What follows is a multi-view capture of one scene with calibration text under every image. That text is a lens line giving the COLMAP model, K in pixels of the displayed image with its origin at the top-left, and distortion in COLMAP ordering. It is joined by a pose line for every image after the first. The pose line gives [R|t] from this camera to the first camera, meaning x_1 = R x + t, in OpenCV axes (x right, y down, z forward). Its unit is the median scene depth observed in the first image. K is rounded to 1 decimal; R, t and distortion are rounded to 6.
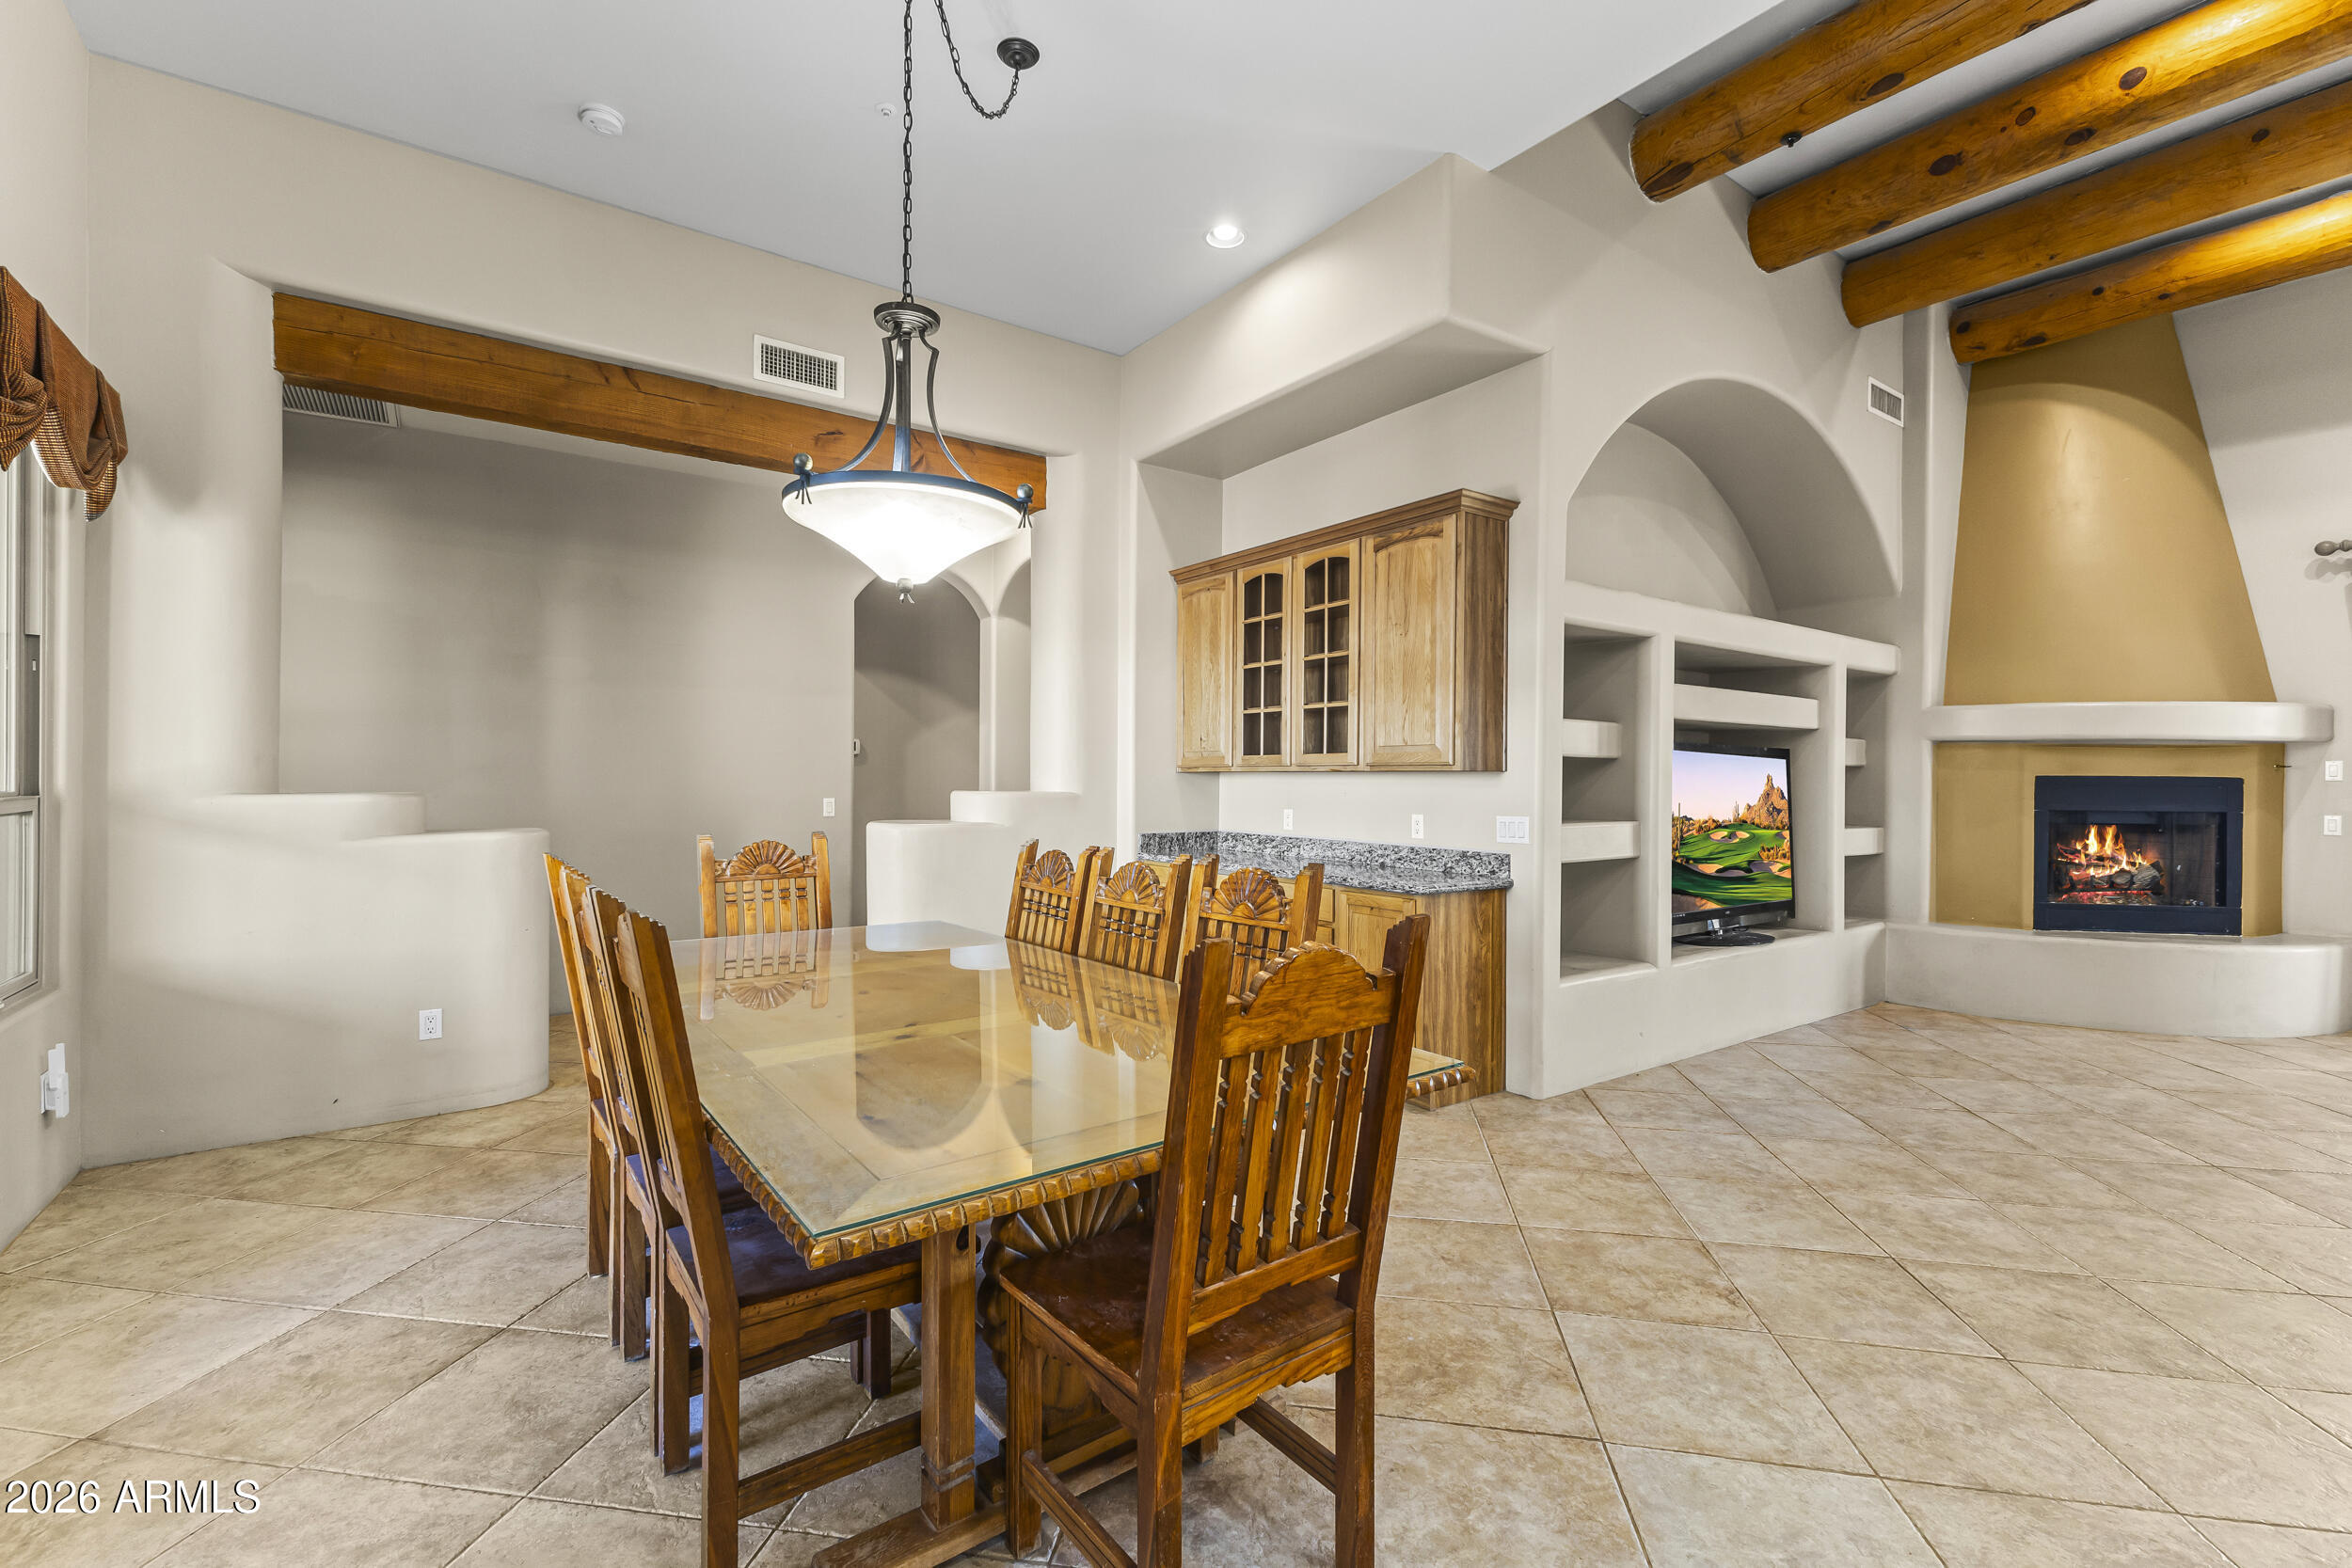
lens RADIAL K [[1019.5, 0, 1184.7], [0, 1019.5, 790.0], [0, 0, 1]] dist [0.009689, -0.001869]
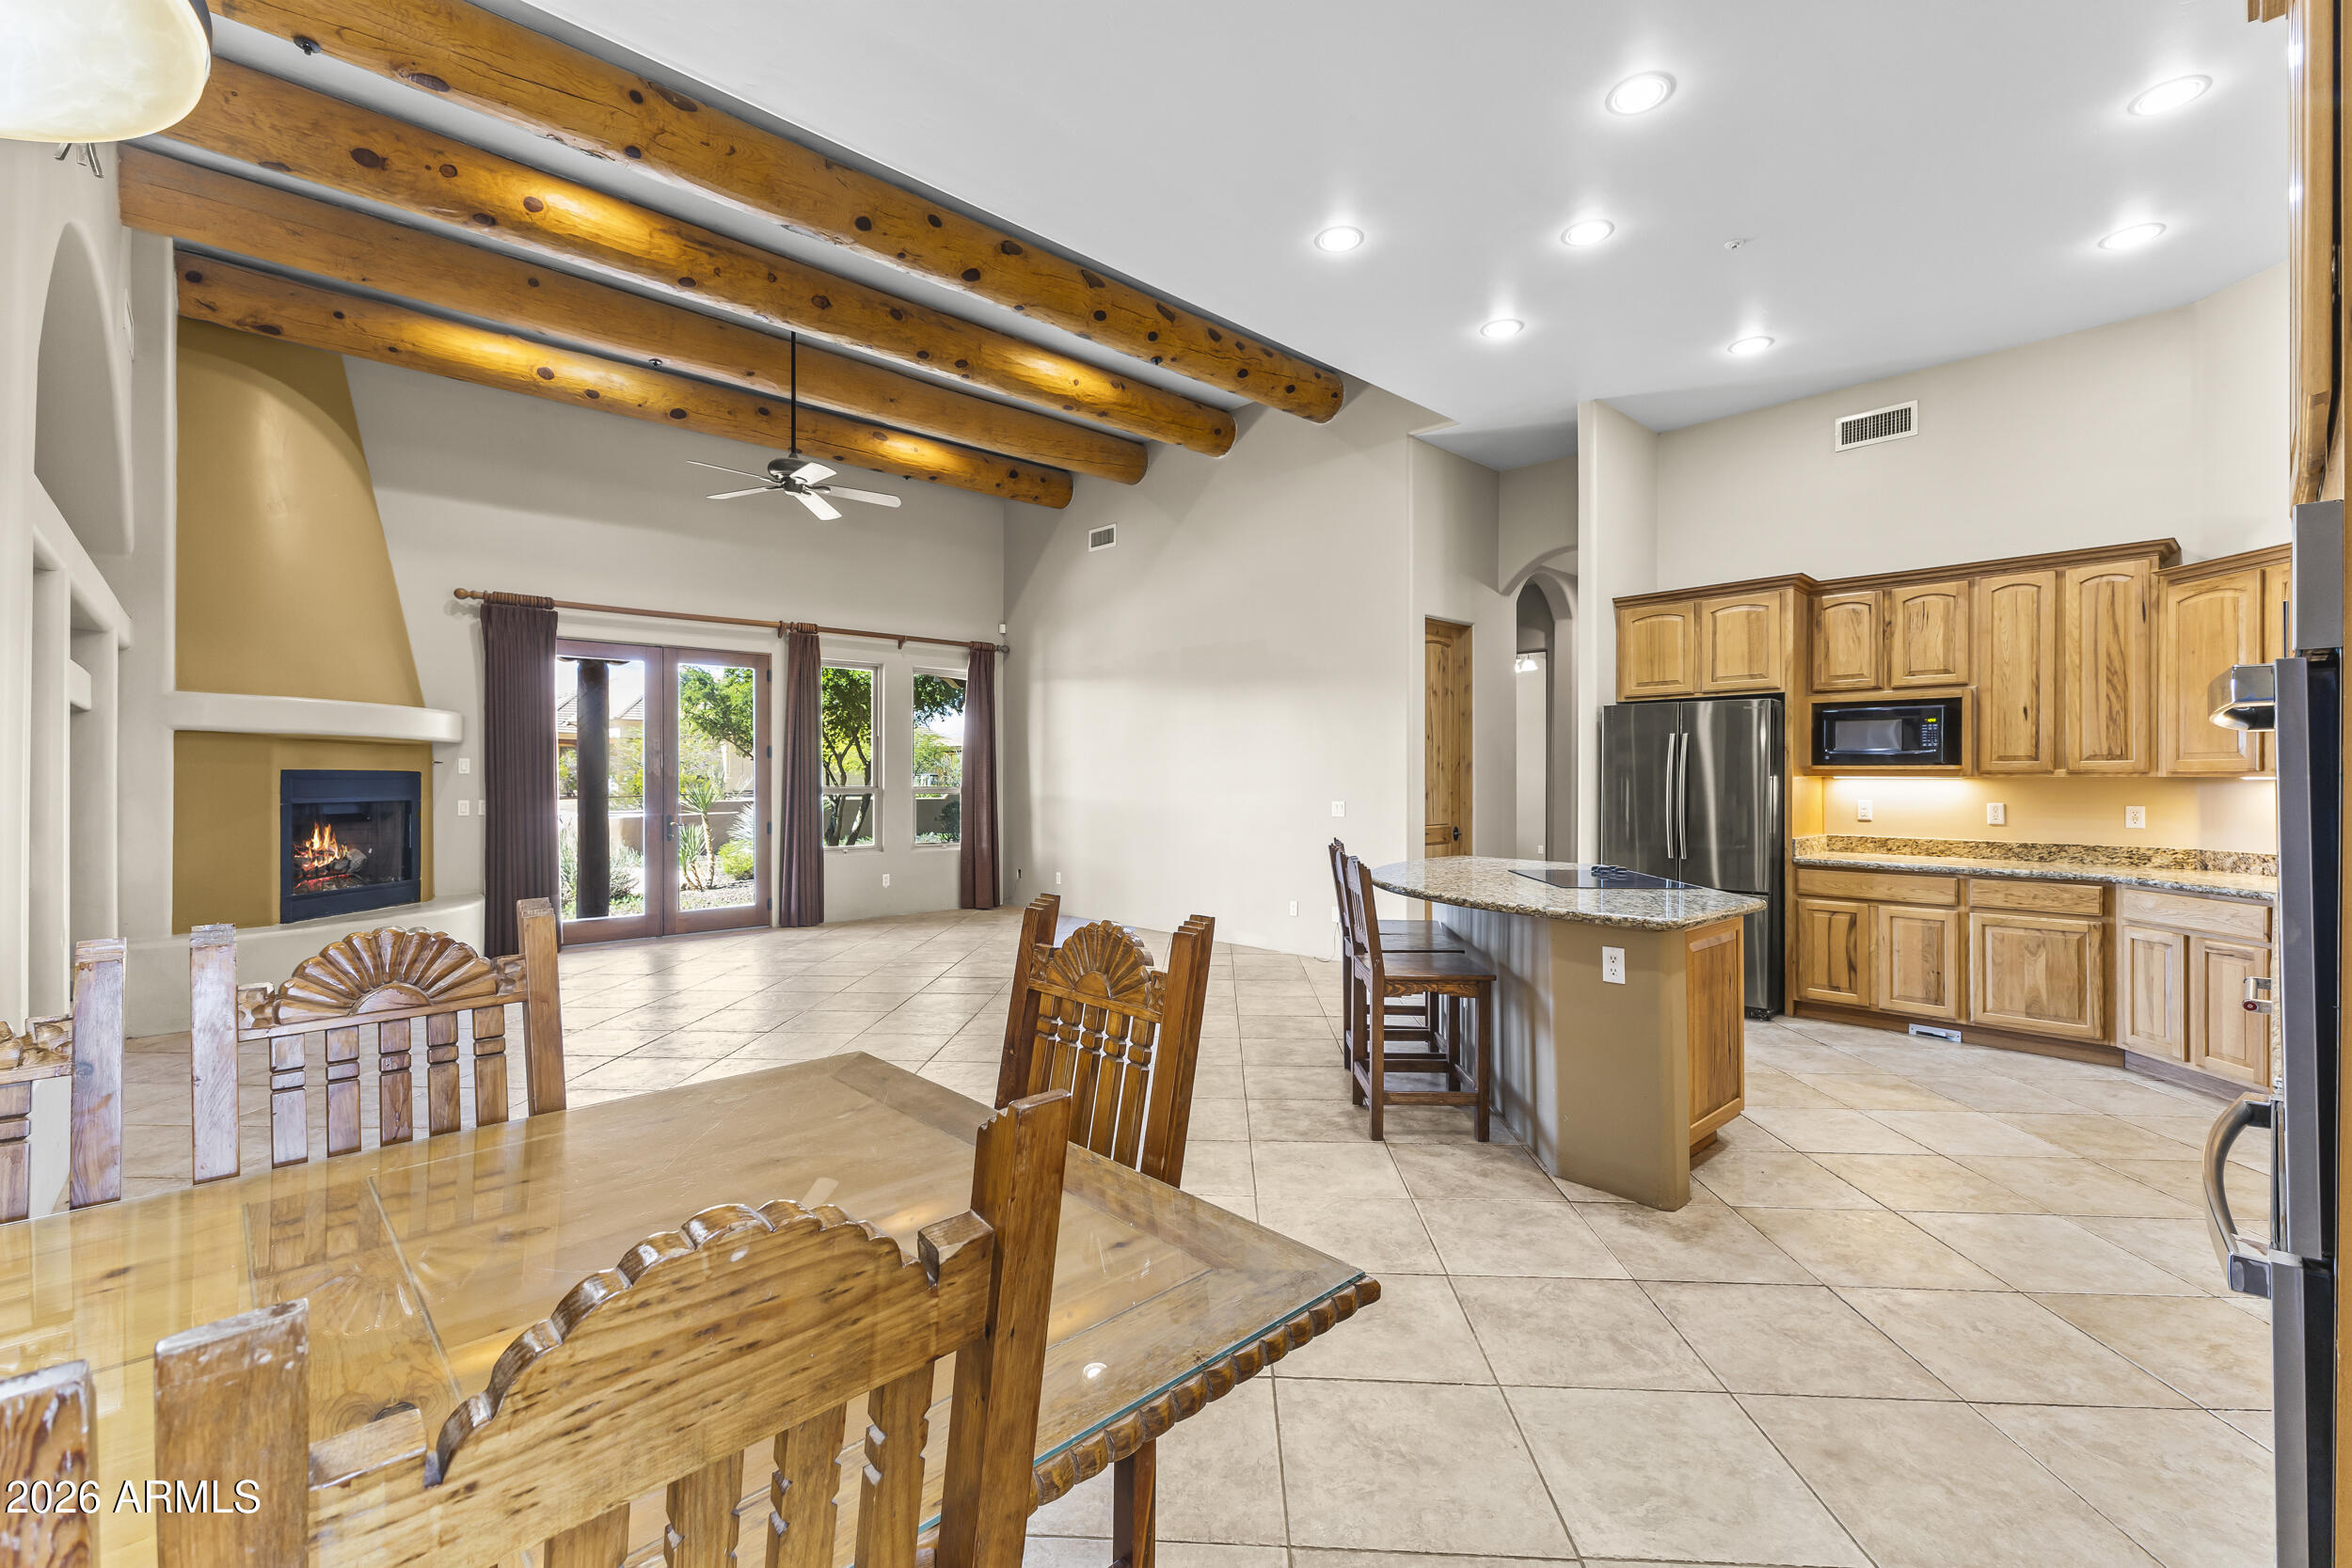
lens RADIAL K [[1019.5, 0, 1169.8], [0, 1019.5, 777.7], [0, 0, 1]] dist [0.009689, -0.001869]
pose [[-0.119620, -0.006244, 0.992800, -0.307488], [0.009237, 0.999930, 0.007402, -0.006563], [-0.992777, 0.010056, -0.119554, 0.312031]]
